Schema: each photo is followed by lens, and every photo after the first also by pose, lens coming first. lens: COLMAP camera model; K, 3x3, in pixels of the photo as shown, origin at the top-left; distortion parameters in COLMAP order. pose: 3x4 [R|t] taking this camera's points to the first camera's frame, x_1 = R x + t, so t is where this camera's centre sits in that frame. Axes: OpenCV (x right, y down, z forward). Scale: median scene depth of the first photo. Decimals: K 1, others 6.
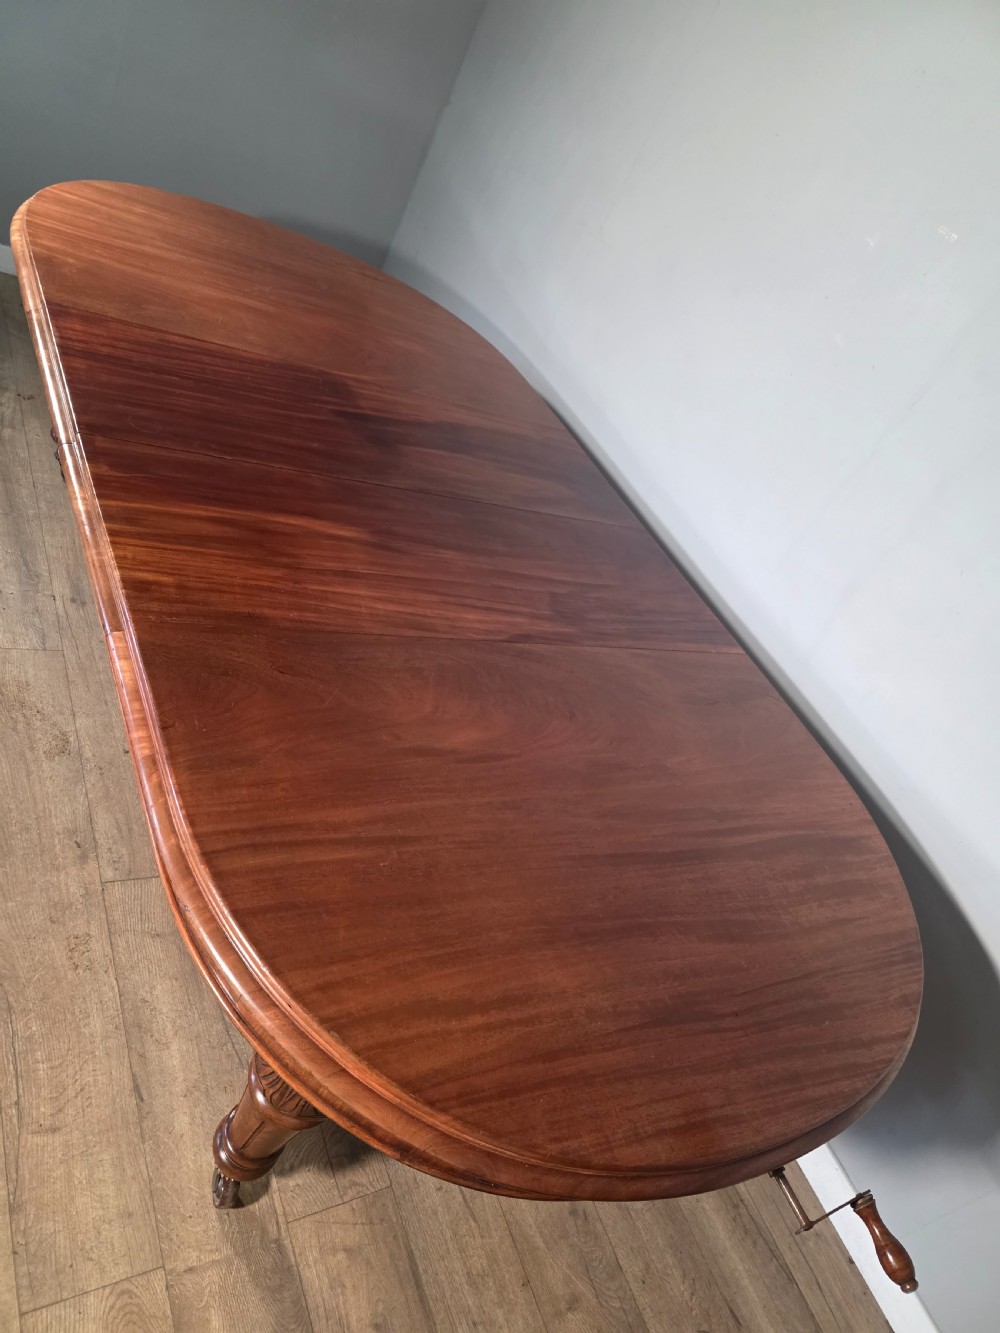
lens RADIAL K [[891.9, 0, 508.8], [0, 891.9, 670.2], [0, 0, 1]] dist [0.061187, -0.062630]
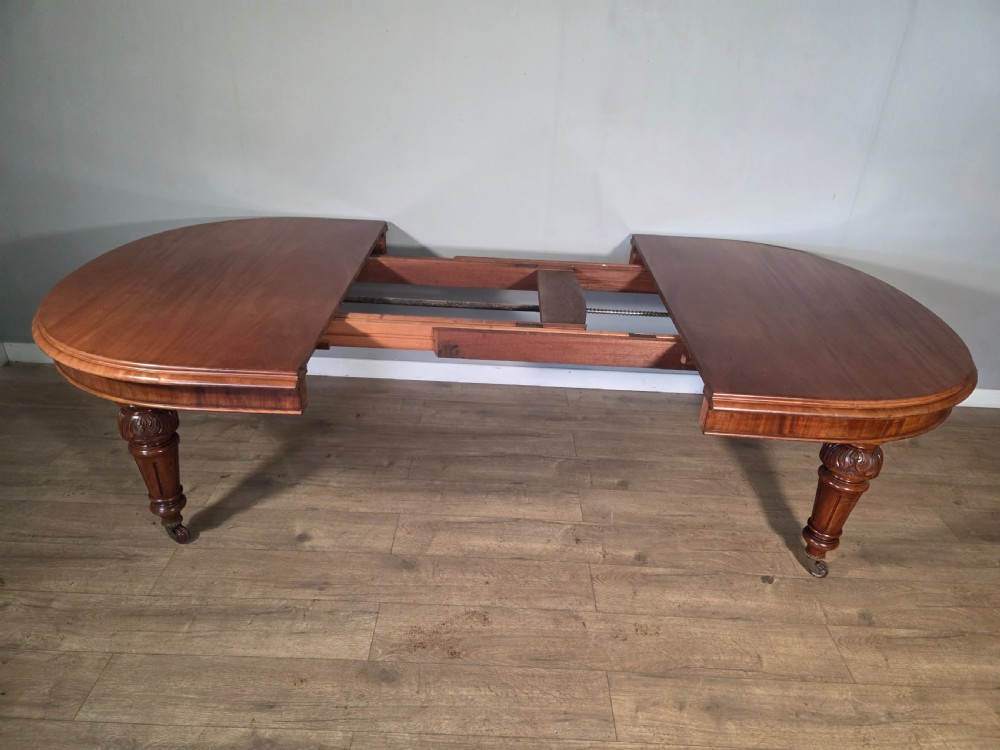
lens RADIAL K [[669.1, 0, 494.9], [0, 669.1, 364.3], [0, 0, 1]] dist [0.061187, -0.062630]
pose [[0.431313, -0.751238, 0.499611, -0.872476], [0.681863, 0.634055, 0.364742, -0.628481], [-0.590789, 0.183349, 0.785717, 0.145603]]
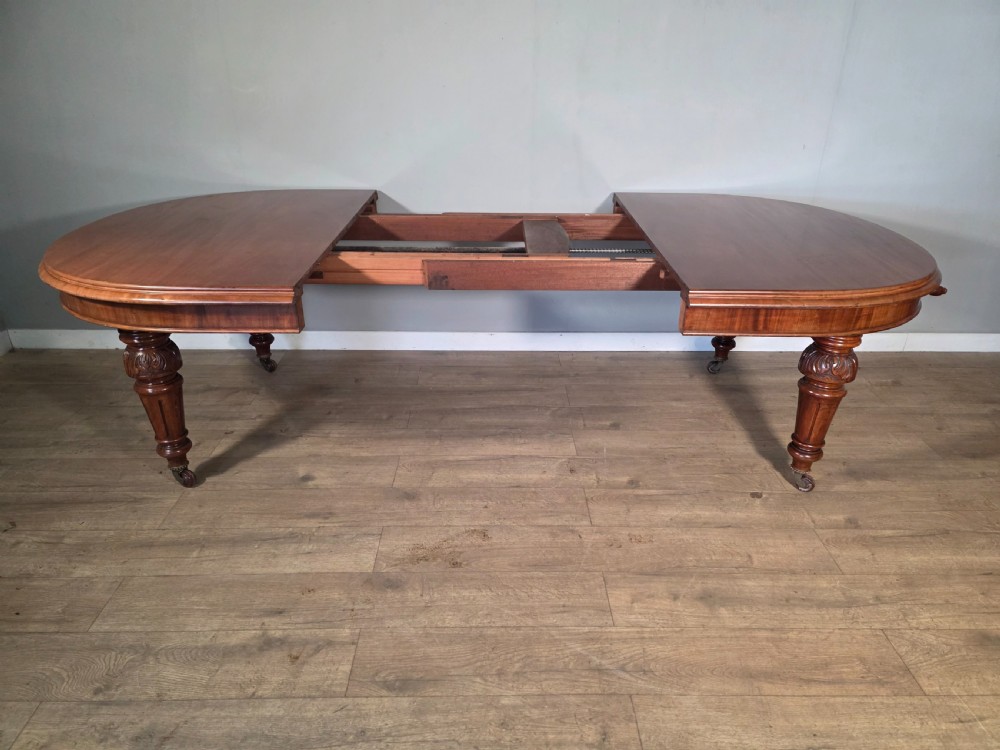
lens RADIAL K [[669.1, 0, 499.4], [0, 669.1, 371.5], [0, 0, 1]] dist [0.061187, -0.062630]
pose [[0.394424, -0.750488, 0.530281, -1.046575], [0.707853, 0.616115, 0.345464, -0.506459], [-0.585981, 0.239102, 0.774246, 0.133808]]
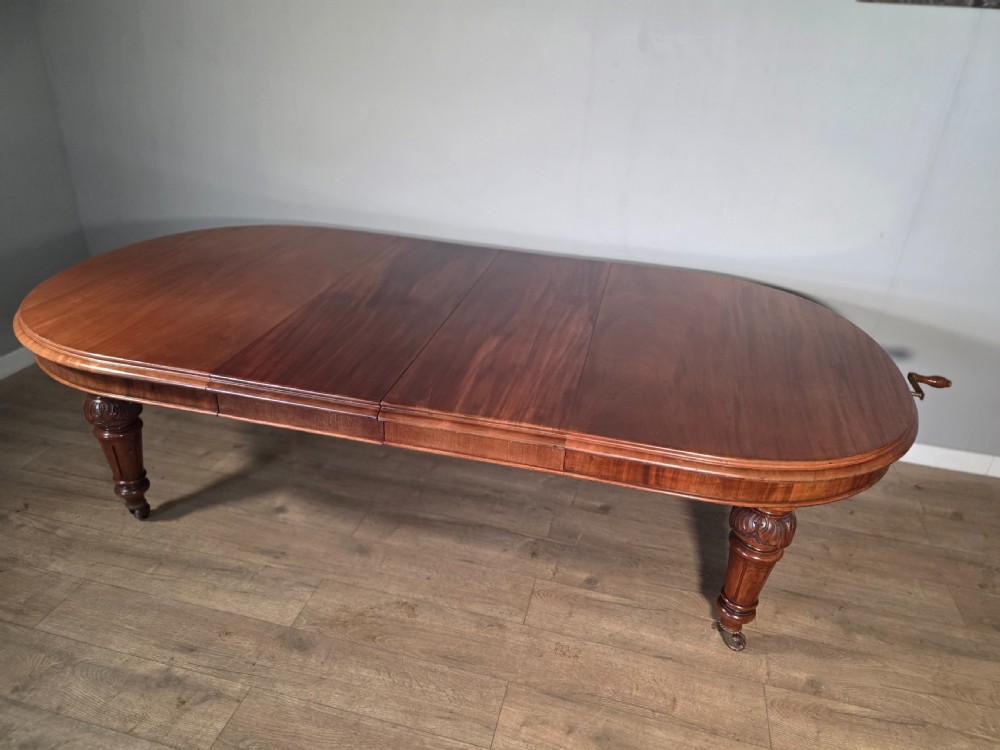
lens RADIAL K [[669.1, 0, 503.9], [0, 669.1, 369.6], [0, 0, 1]] dist [0.061187, -0.062630]
pose [[0.601531, -0.680030, 0.419190, -0.732090], [0.661544, 0.718192, 0.215779, -0.378935], [-0.447795, 0.147514, 0.881884, -0.054308]]
